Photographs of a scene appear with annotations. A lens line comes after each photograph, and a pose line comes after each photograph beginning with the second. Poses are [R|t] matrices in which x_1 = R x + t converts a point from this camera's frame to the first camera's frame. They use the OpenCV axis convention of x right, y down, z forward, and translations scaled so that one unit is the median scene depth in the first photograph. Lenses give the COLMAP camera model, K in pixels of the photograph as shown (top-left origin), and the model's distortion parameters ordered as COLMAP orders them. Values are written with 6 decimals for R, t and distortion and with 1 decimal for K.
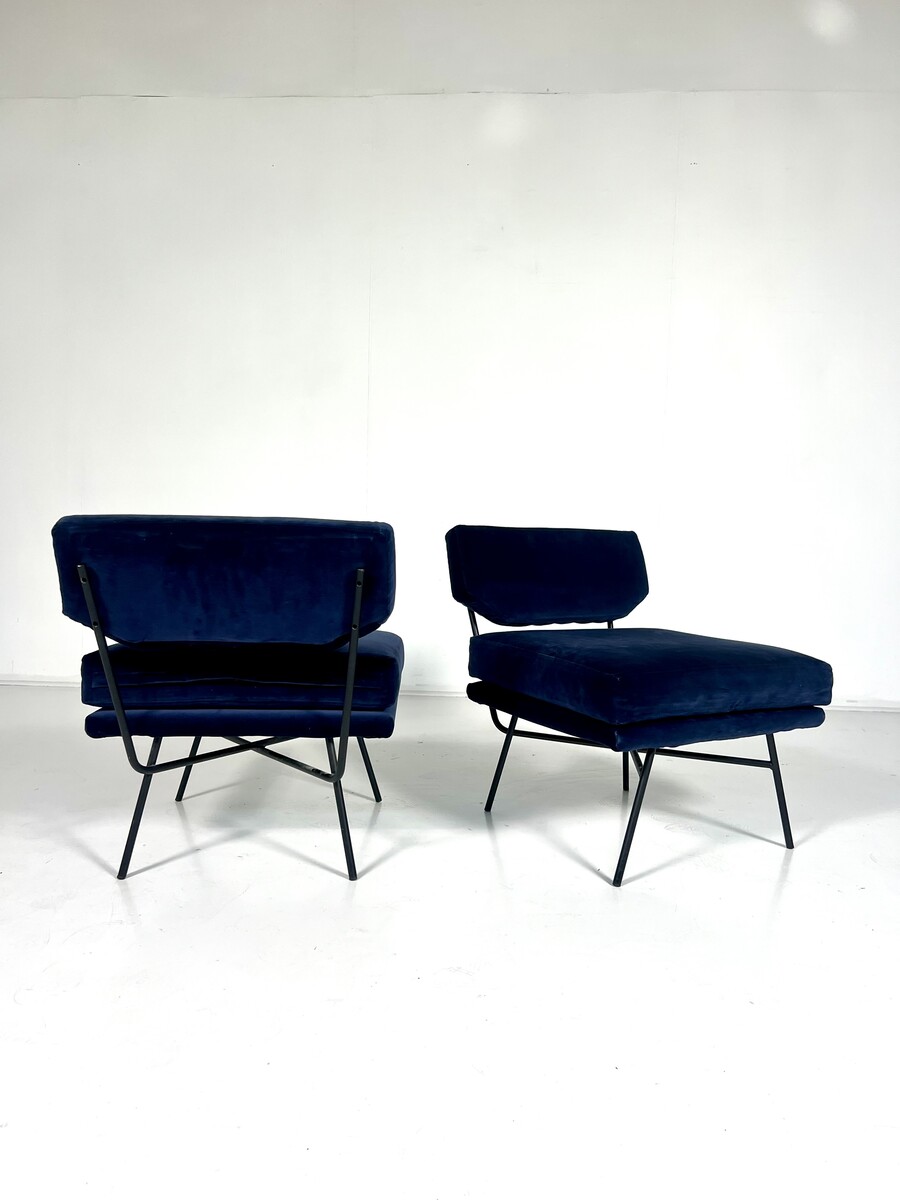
lens RADIAL K [[843.4, 0, 447.4], [0, 843.4, 604.4], [0, 0, 1]] dist [0.030424, -0.004703]
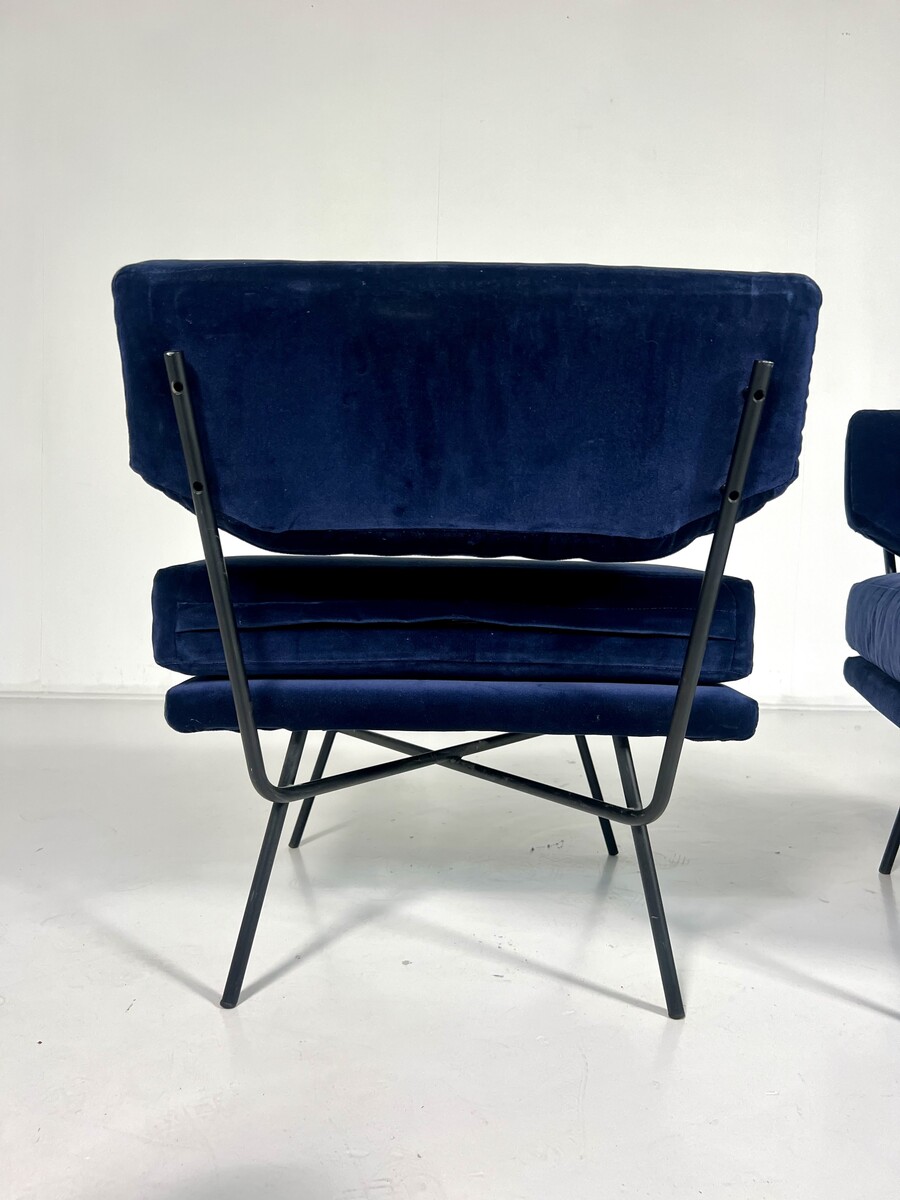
lens RADIAL K [[827.0, 0, 450.0], [0, 827.0, 600.0], [0, 0, 1]] dist [0.036496, -0.002304]
pose [[0.999448, 0.002534, -0.033127, -0.245490], [-0.004068, 0.998918, -0.046332, 0.104356], [0.032974, 0.046441, 0.998377, 0.514144]]
